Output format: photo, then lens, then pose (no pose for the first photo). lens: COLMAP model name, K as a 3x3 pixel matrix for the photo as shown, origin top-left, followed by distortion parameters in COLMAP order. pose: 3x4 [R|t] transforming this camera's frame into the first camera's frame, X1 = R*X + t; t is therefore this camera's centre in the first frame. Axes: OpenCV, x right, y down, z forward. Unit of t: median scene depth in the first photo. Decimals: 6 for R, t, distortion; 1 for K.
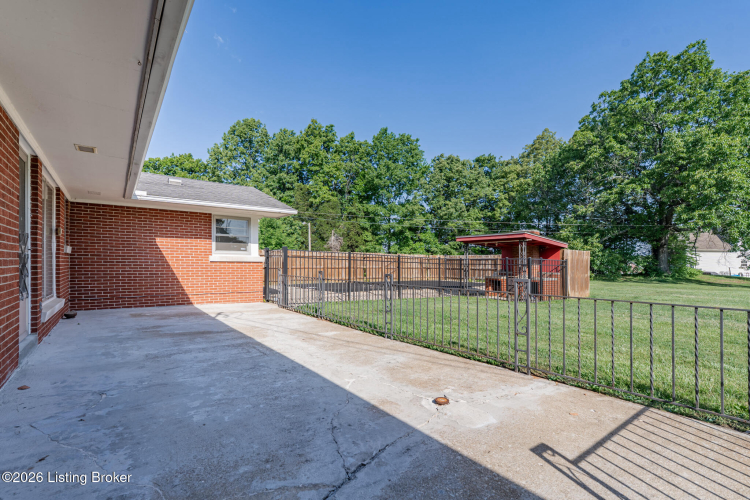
lens RADIAL K [[345.3, 0, 375.5], [0, 345.3, 263.3], [0, 0, 1]] dist [-0.002947, -0.000297]
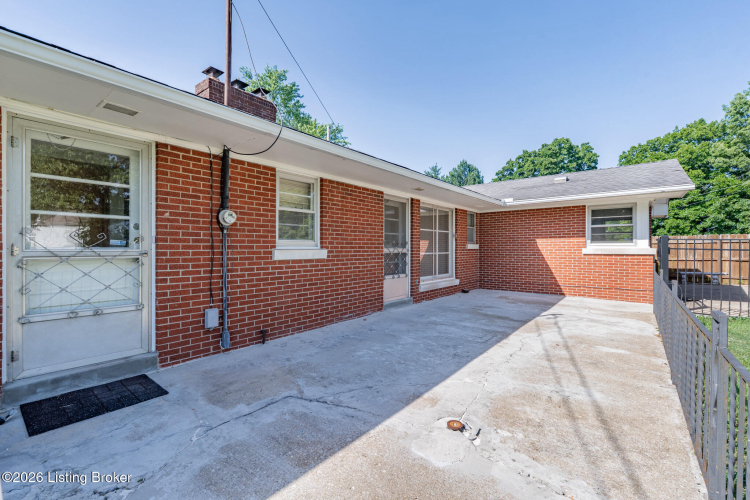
lens RADIAL K [[335.5, 0, 369.9], [0, 335.5, 246.4], [0, 0, 1]] dist [0.013609, -0.000391]
pose [[0.230307, -0.014201, -0.973014, 0.780466], [0.003380, 0.999899, -0.013793, -0.040869], [0.973112, -0.000112, 0.230332, 0.458275]]
